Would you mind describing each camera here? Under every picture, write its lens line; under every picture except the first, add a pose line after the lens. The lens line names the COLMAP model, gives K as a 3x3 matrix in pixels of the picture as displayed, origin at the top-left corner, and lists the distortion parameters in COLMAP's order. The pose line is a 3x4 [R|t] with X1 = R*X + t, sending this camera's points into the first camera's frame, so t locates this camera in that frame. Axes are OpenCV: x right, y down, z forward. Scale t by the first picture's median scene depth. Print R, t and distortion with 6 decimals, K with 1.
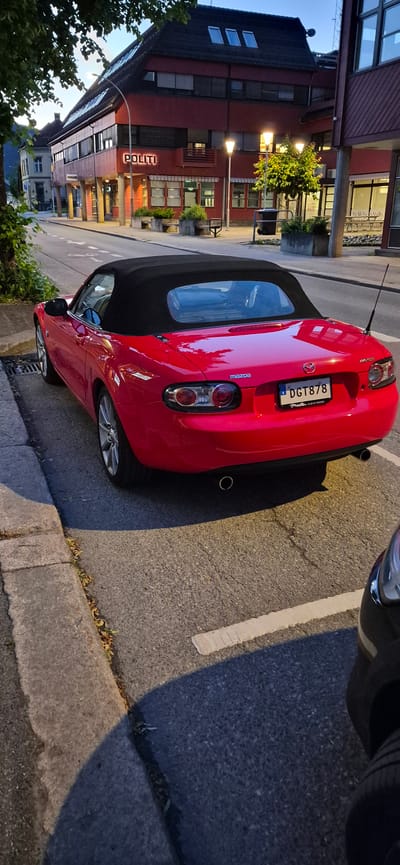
lens RADIAL K [[608.9, 0, 198.9], [0, 608.9, 453.8], [0, 0, 1]] dist [0.042328, -0.056335]
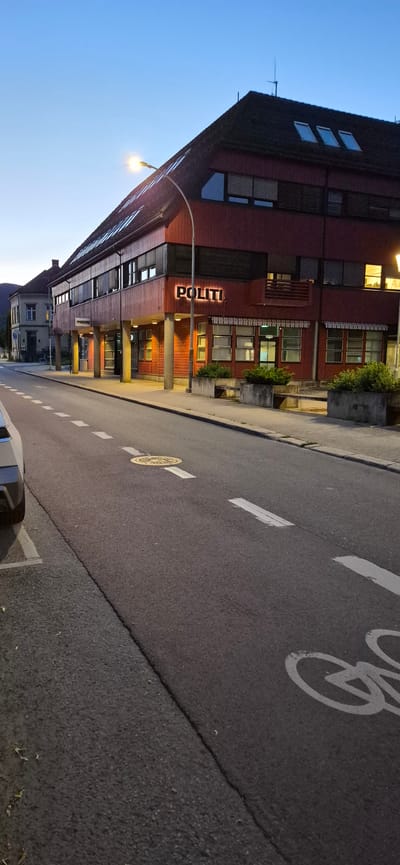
lens RADIAL K [[608.9, 0, 198.9], [0, 608.9, 453.8], [0, 0, 1]] dist [0.042328, -0.056335]
pose [[0.999283, -0.001725, 0.037827, -0.115443], [0.010097, 0.974938, -0.222249, -0.160625], [-0.036496, 0.222472, 0.974256, 0.382588]]
